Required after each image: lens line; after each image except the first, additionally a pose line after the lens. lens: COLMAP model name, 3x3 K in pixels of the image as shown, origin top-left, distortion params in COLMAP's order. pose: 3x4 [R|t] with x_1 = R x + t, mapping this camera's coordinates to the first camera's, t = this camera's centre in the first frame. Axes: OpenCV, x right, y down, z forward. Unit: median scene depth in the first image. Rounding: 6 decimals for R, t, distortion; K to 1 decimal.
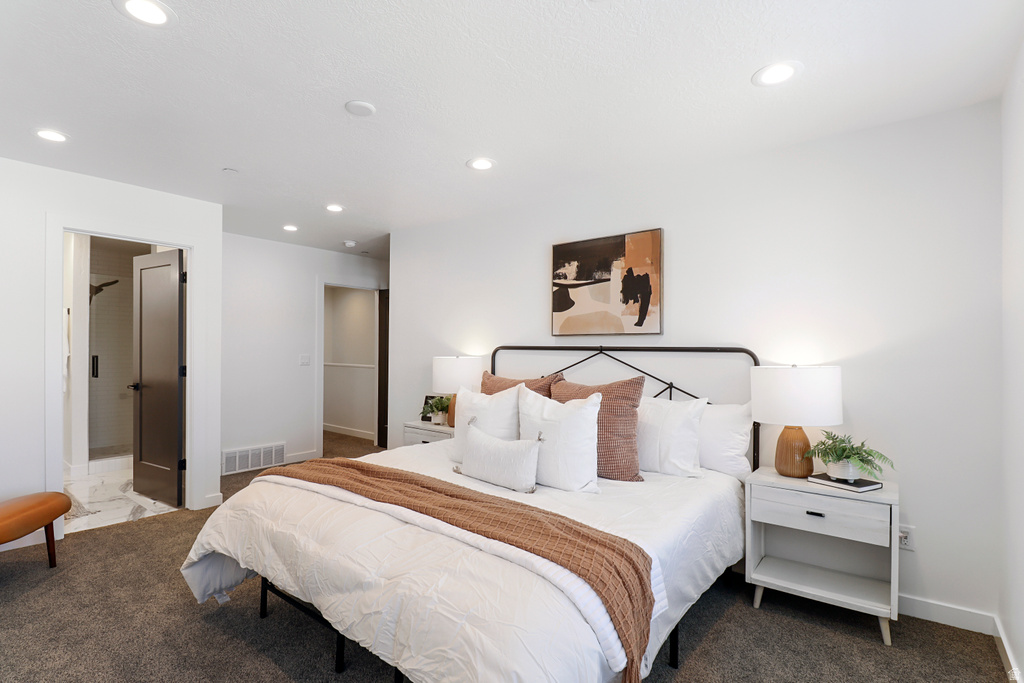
lens RADIAL K [[482.3, 0, 512.0], [0, 482.3, 341.5], [0, 0, 1]] dist [0.001375, -0.012780]
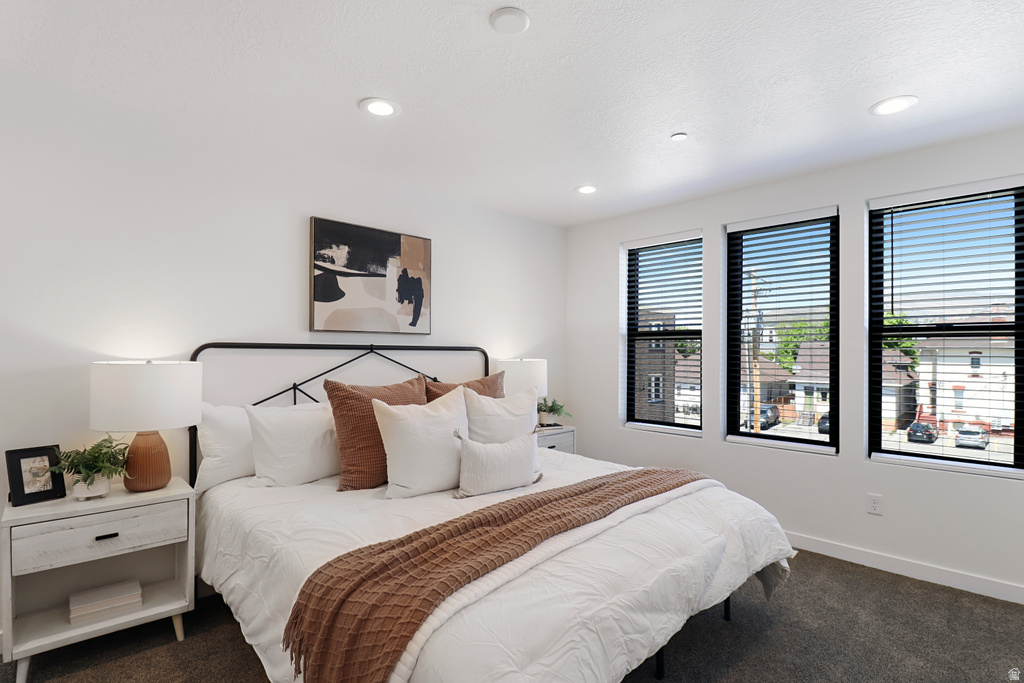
lens RADIAL K [[496.1, 0, 508.8], [0, 496.1, 325.5], [0, 0, 1]] dist [0.003706, 0.000062]
pose [[0.133801, 0.048594, 0.989816, -0.731242], [-0.019310, 0.998735, -0.046422, 0.011494], [-0.990820, -0.012902, 0.134571, 0.619066]]
